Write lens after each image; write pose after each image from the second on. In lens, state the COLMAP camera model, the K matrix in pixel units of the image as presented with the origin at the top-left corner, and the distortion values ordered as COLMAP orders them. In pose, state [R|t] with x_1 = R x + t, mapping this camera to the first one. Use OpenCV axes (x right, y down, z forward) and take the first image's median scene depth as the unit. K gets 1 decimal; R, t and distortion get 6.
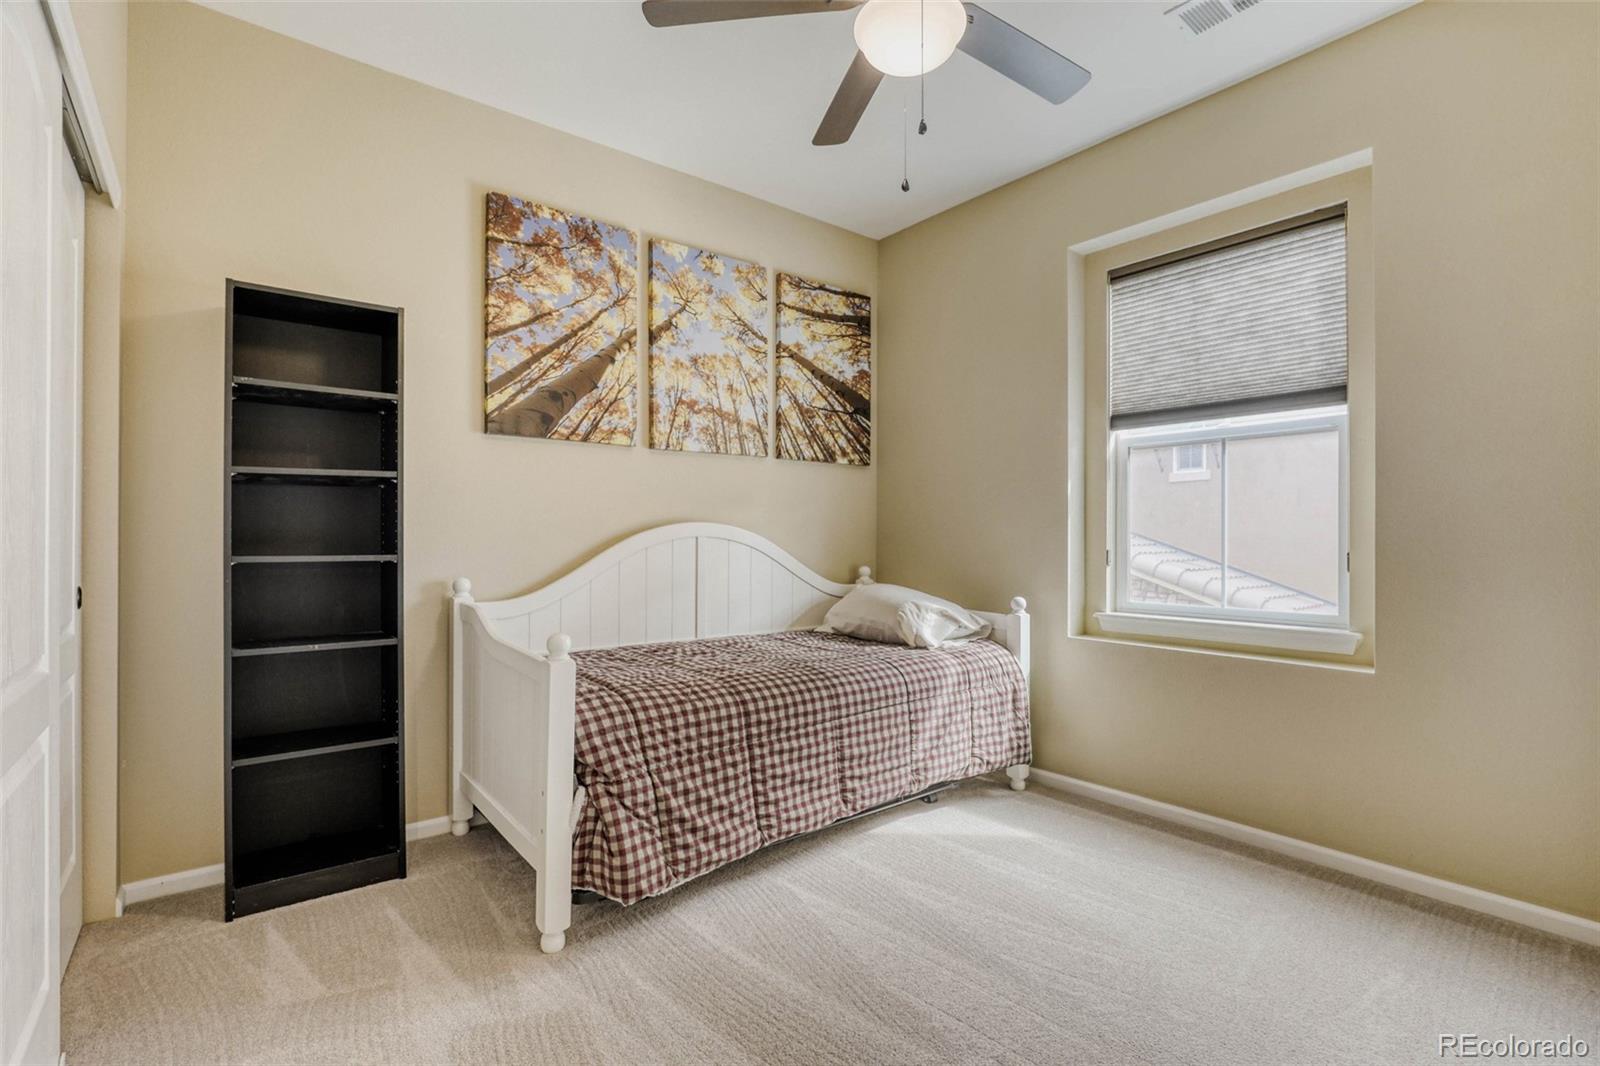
lens RADIAL K [[732.1, 0, 812.6], [0, 732.1, 534.6], [0, 0, 1]] dist [-0.018505, 0.000693]
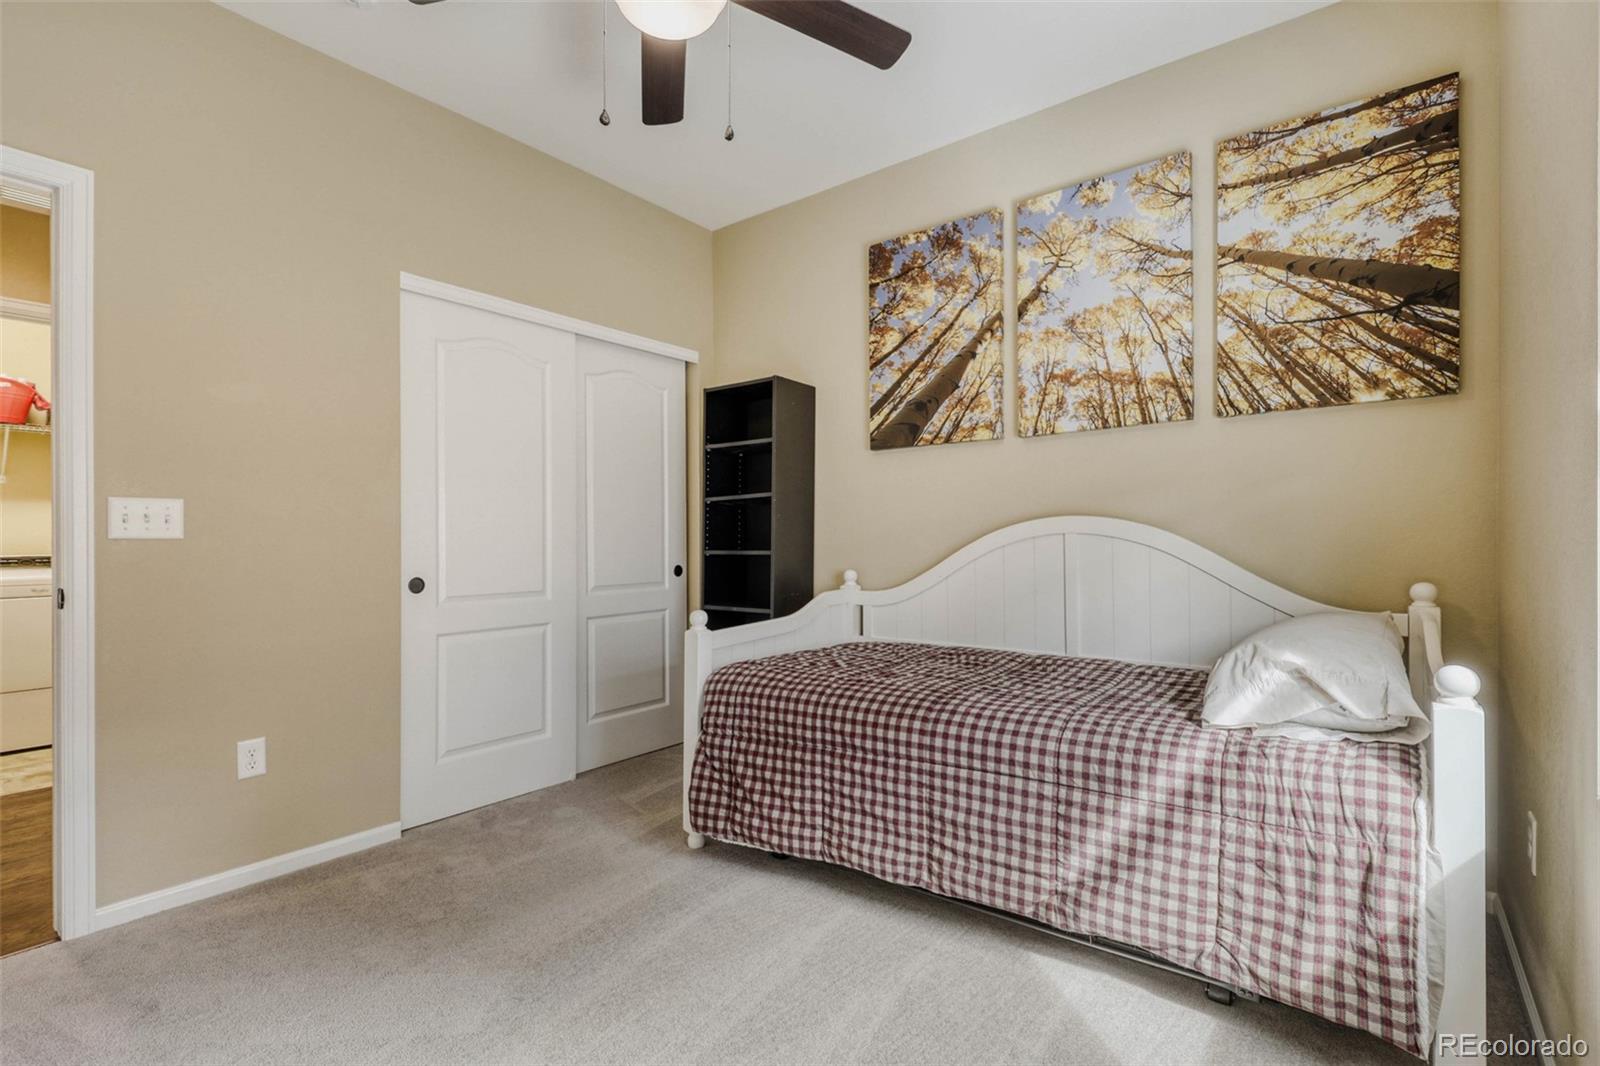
lens RADIAL K [[732.1, 0, 811.7], [0, 732.1, 545.8], [0, 0, 1]] dist [-0.018505, 0.000693]
pose [[0.229625, -0.004266, -0.973270, 0.609628], [0.009501, 0.999953, -0.002141, 0.015476], [0.973233, -0.008755, 0.229655, 0.552730]]
